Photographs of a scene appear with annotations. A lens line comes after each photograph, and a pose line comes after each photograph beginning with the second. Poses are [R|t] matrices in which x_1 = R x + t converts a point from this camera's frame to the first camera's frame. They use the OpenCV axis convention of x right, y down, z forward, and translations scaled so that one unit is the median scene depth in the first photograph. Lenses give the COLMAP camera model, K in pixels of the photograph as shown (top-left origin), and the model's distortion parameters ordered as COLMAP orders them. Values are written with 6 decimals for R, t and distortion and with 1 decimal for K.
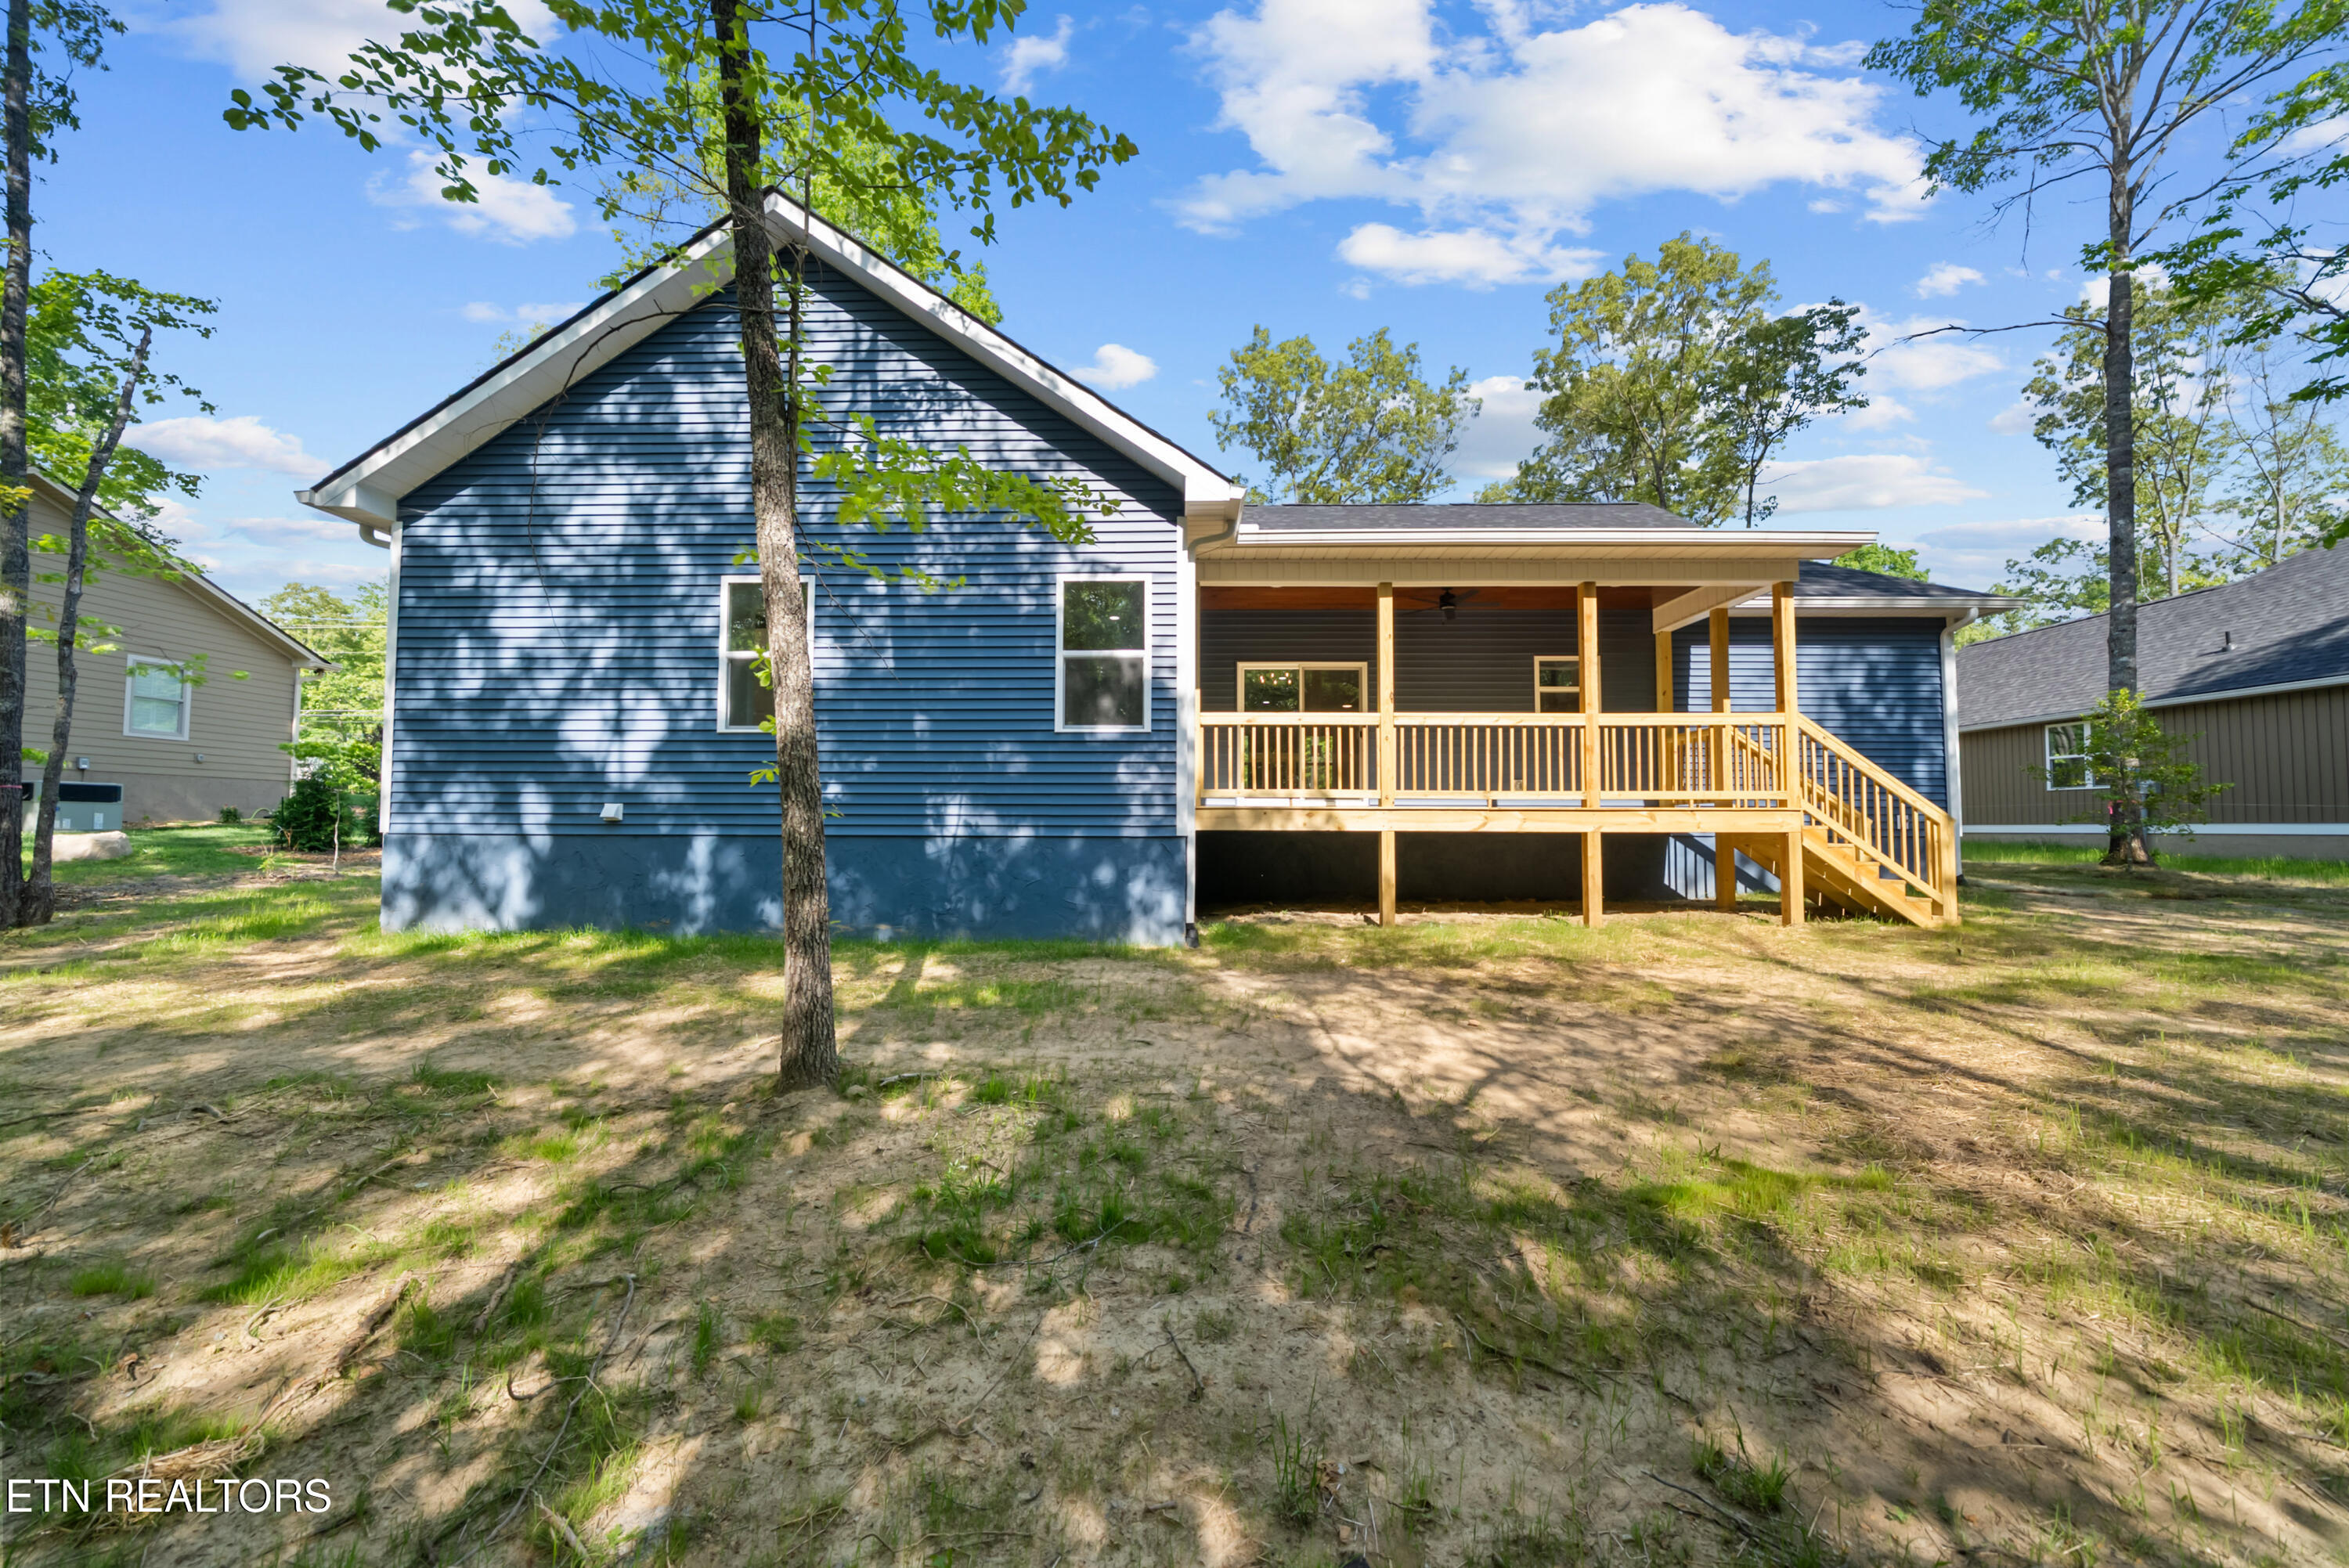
lens RADIAL K [[798.2, 0, 1179.1], [0, 798.2, 779.5], [0, 0, 1]] dist [0.001128, 0.000120]
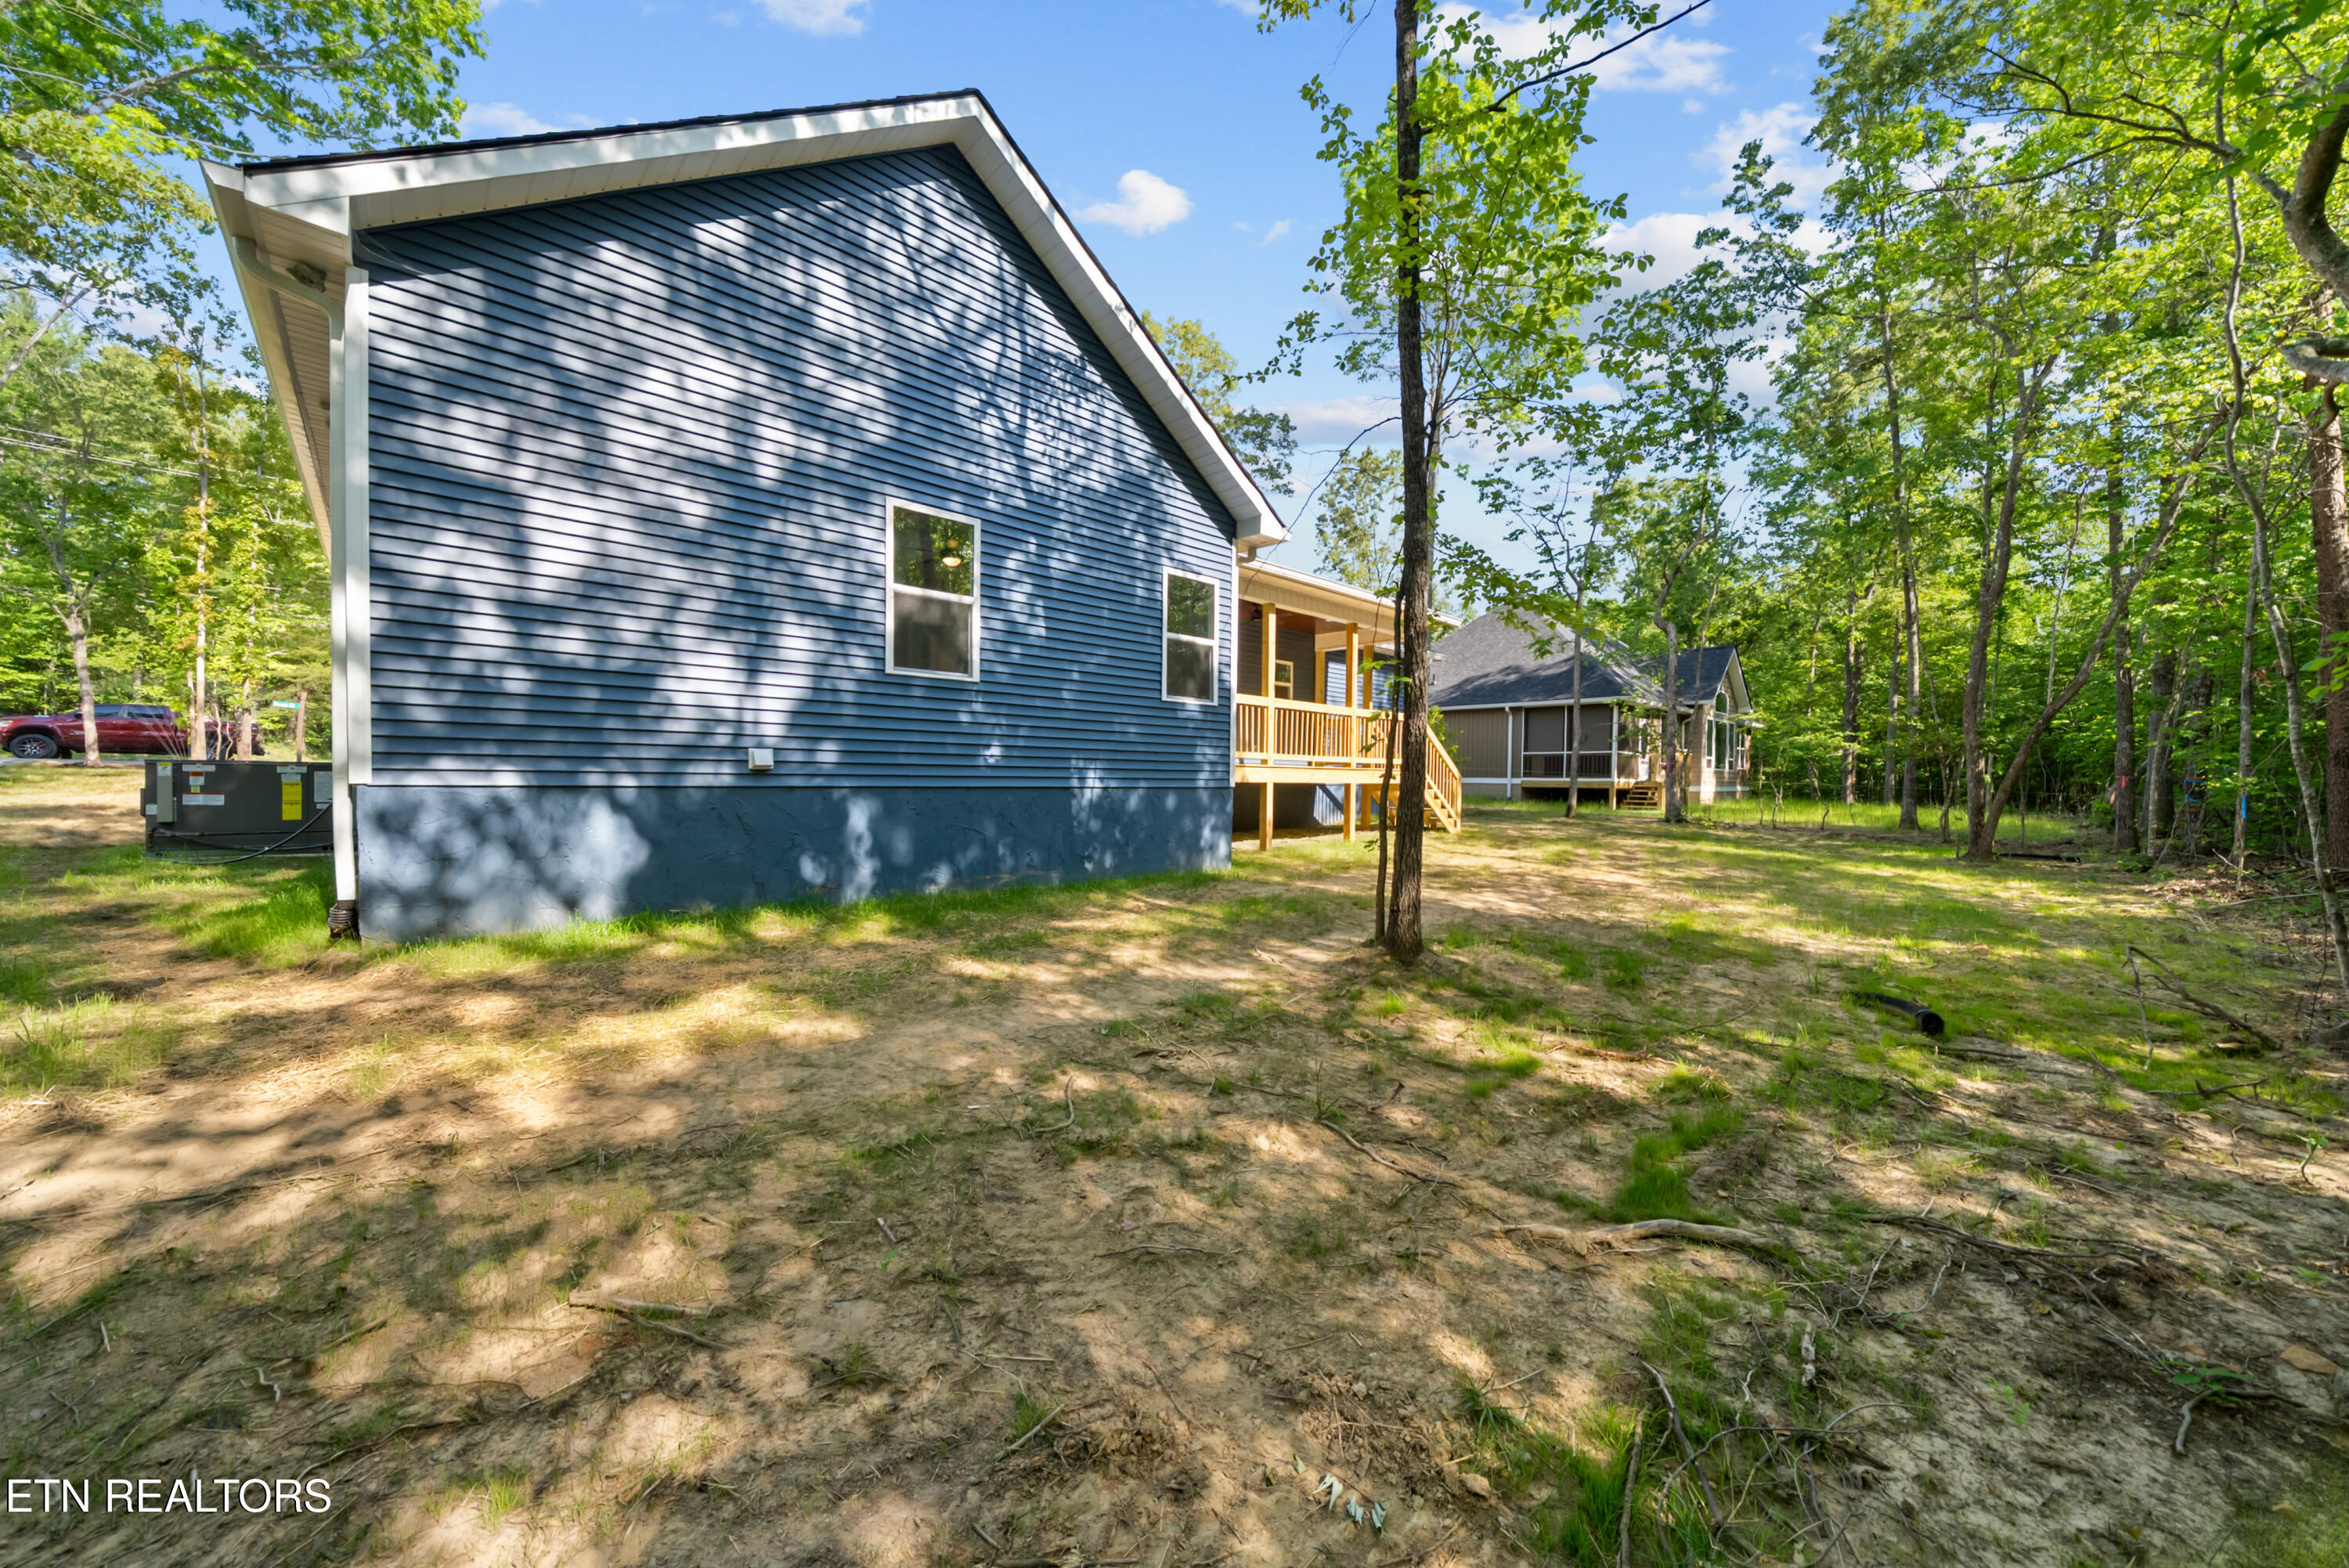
lens RADIAL K [[798.2, 0, 1179.1], [0, 798.2, 779.5], [0, 0, 1]] dist [0.001128, 0.000120]
pose [[0.699434, -0.035359, 0.713822, -0.970603], [0.019740, 0.999350, 0.030161, 0.016459], [-0.714424, -0.007005, 0.699678, 0.165567]]
